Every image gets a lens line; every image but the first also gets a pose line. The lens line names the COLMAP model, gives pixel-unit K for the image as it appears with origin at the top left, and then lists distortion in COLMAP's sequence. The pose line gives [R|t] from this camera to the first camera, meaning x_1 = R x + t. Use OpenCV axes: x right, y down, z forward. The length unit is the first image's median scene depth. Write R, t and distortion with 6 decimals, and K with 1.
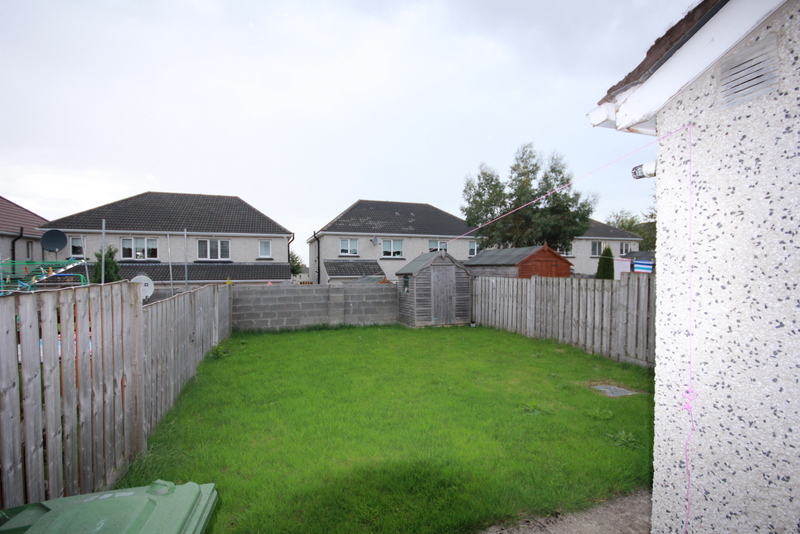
lens RADIAL K [[366.3, 0, 399.3], [0, 366.3, 266.3], [0, 0, 1]] dist [0.003685, -0.000473]
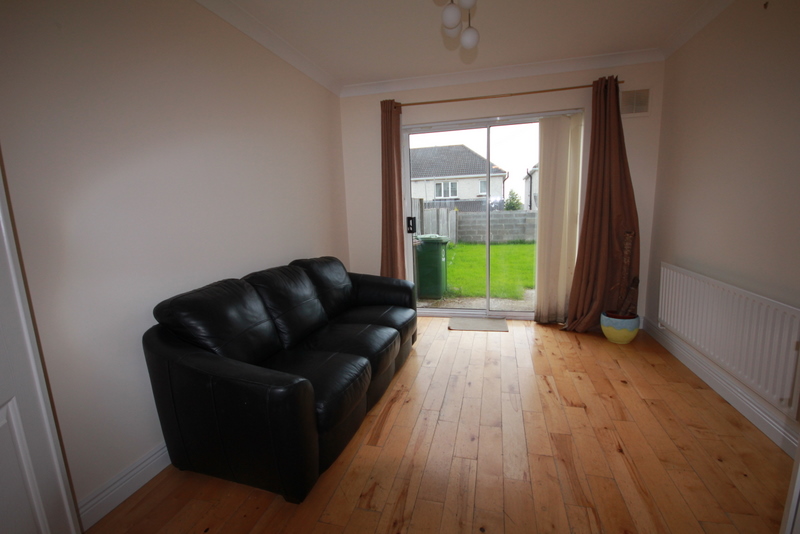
lens RADIAL K [[366.3, 0, 403.0], [0, 366.3, 269.3], [0, 0, 1]] dist [0.003685, -0.000473]
pose [[0.834032, 0.064055, -0.547985, 0.096889], [0.029616, 0.986607, 0.160401, 0.019578], [0.550920, -0.150009, 0.820966, -0.195005]]
